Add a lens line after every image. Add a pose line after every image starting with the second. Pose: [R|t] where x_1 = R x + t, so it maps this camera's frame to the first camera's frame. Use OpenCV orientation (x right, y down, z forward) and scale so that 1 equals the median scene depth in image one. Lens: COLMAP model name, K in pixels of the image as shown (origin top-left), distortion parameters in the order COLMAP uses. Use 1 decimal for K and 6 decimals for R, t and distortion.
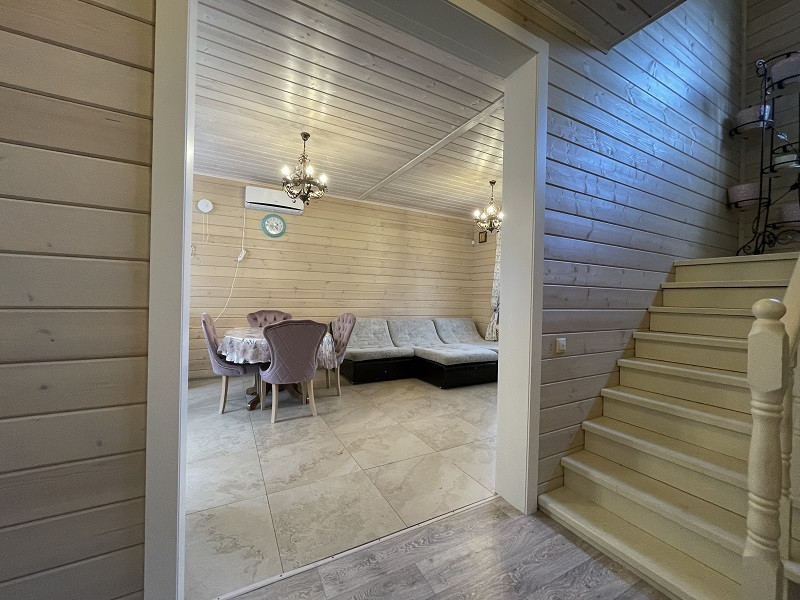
lens RADIAL K [[323.2, 0, 401.6], [0, 323.2, 299.3], [0, 0, 1]] dist [-0.002380, -0.000661]
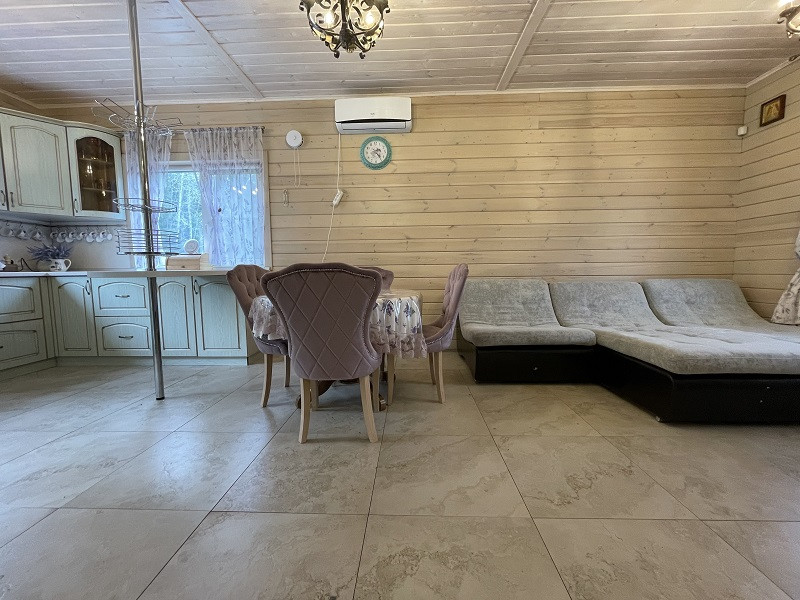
lens RADIAL K [[323.2, 0, 400.8], [0, 323.2, 299.7], [0, 0, 1]] dist [-0.002380, -0.000661]
pose [[0.857322, 0.013905, -0.514593, 0.034224], [0.026806, 0.997073, 0.071603, 0.052764], [0.514082, -0.075181, 0.854440, 0.373100]]
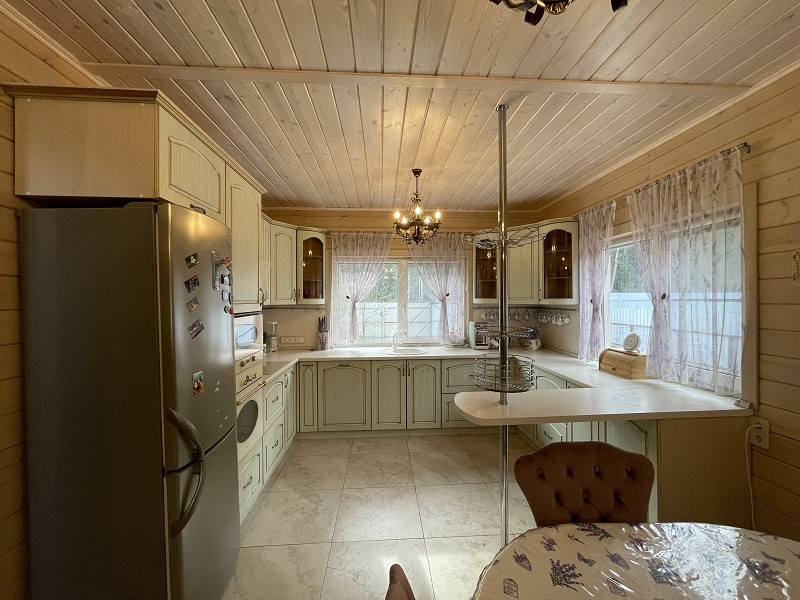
lens RADIAL K [[323.2, 0, 397.9], [0, 323.2, 298.7], [0, 0, 1]] dist [-0.002380, -0.000661]
pose [[-0.433756, -0.024886, -0.900687, -0.083089], [-0.008946, 0.999688, -0.023313, -0.089603], [0.900986, -0.002054, -0.433843, 0.653032]]
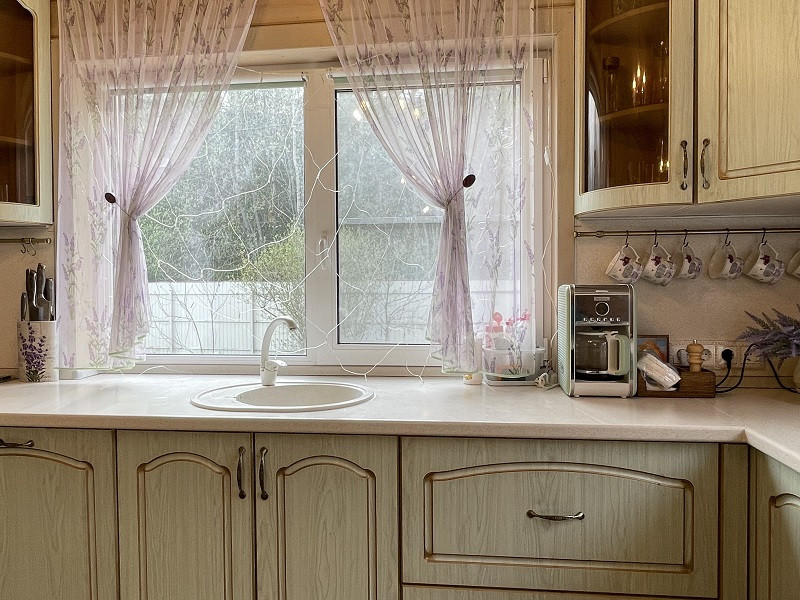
lens RADIAL K [[601.1, 0, 401.0], [0, 601.1, 299.0], [0, 0, 1]] dist [0.016795, -0.018960]
pose [[-0.584719, 0.000370, -0.811236, -0.566170], [-0.011527, 0.999895, 0.008765, -0.041714], [0.811154, 0.014476, -0.584654, 0.602441]]
